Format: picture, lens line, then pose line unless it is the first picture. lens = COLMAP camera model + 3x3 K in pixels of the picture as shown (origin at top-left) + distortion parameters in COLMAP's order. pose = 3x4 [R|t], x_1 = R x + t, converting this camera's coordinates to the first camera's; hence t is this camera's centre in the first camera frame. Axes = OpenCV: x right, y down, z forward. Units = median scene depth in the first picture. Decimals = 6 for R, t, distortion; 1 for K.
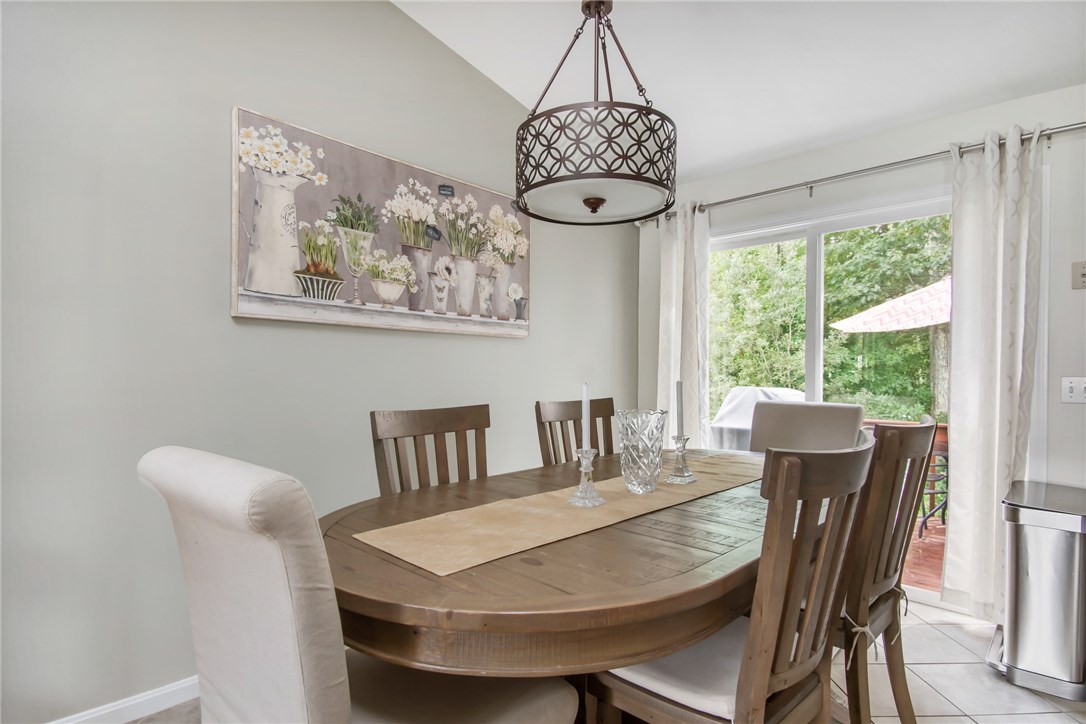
lens RADIAL K [[565.0, 0, 545.1], [0, 565.0, 367.8], [0, 0, 1]] dist [-0.004693, -0.001494]
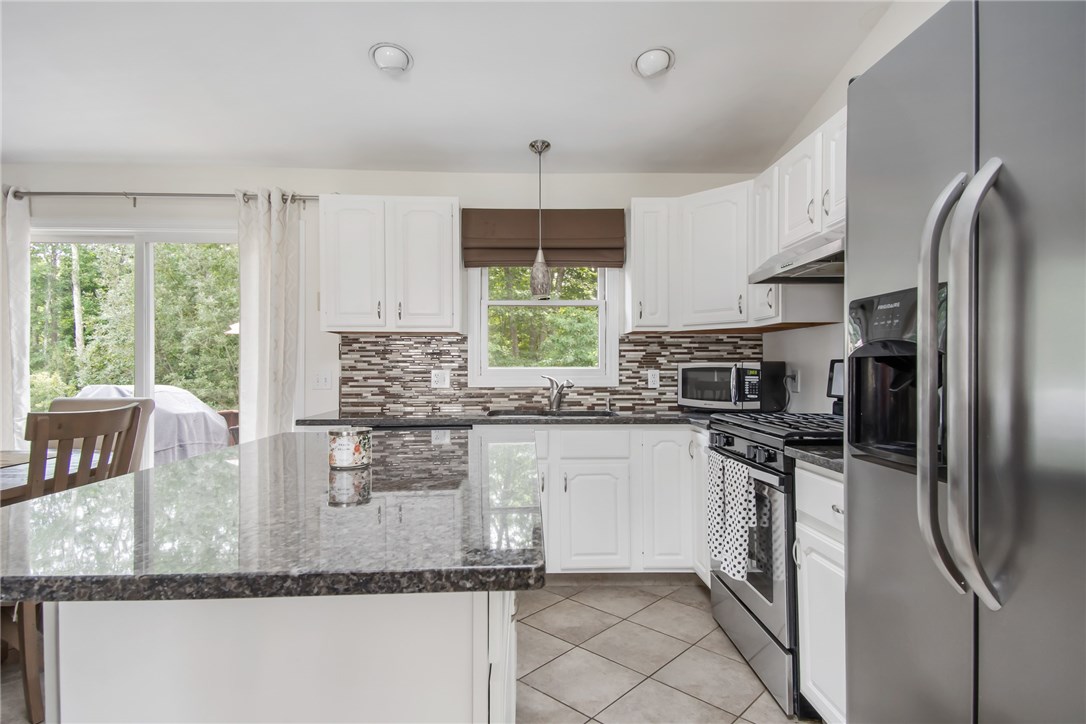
lens RADIAL K [[565.0, 0, 545.2], [0, 565.0, 366.7], [0, 0, 1]] dist [-0.004693, -0.001494]
pose [[0.679975, -0.000971, 0.733235, 0.189936], [-0.001250, 0.999996, 0.002484, -0.001756], [-0.733234, -0.002605, 0.679971, -0.269531]]
